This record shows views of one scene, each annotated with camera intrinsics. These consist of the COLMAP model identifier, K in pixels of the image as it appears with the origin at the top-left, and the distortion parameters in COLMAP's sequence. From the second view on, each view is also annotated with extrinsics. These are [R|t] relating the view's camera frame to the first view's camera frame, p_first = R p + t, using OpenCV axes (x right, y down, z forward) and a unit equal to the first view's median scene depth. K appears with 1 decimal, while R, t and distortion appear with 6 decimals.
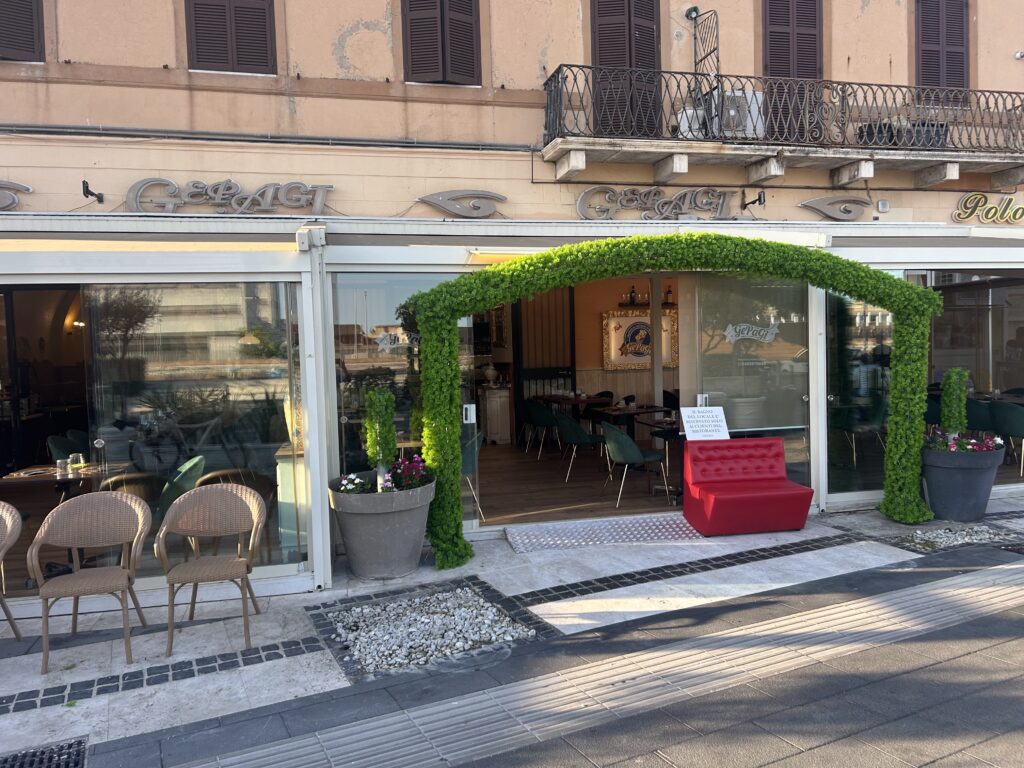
lens RADIAL K [[774.2, 0, 512.0], [0, 774.2, 384.0], [0, 0, 1]] dist [0.030009, -0.003948]
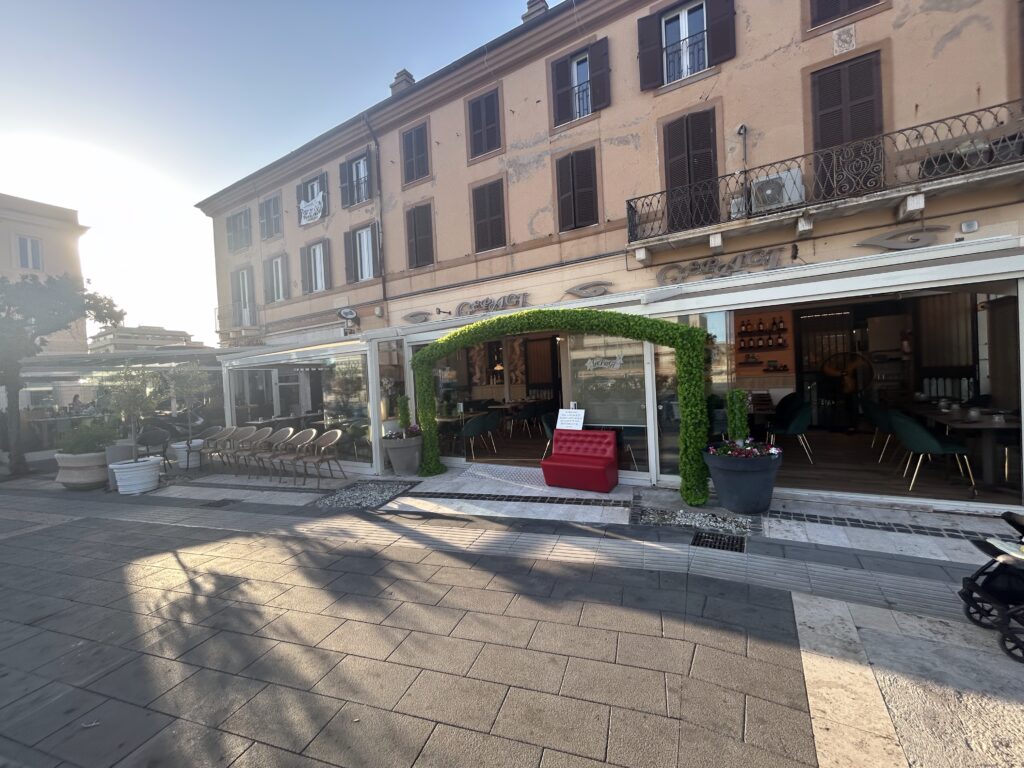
lens RADIAL K [[409.7, 0, 512.0], [0, 409.7, 384.0], [0, 0, 1]] dist [0.001974, 0.000867]
pose [[0.713785, 0.007790, -0.700322, 0.516420], [0.002000, 0.999911, 0.013161, -0.024930], [0.700362, -0.010794, 0.713706, 0.187430]]
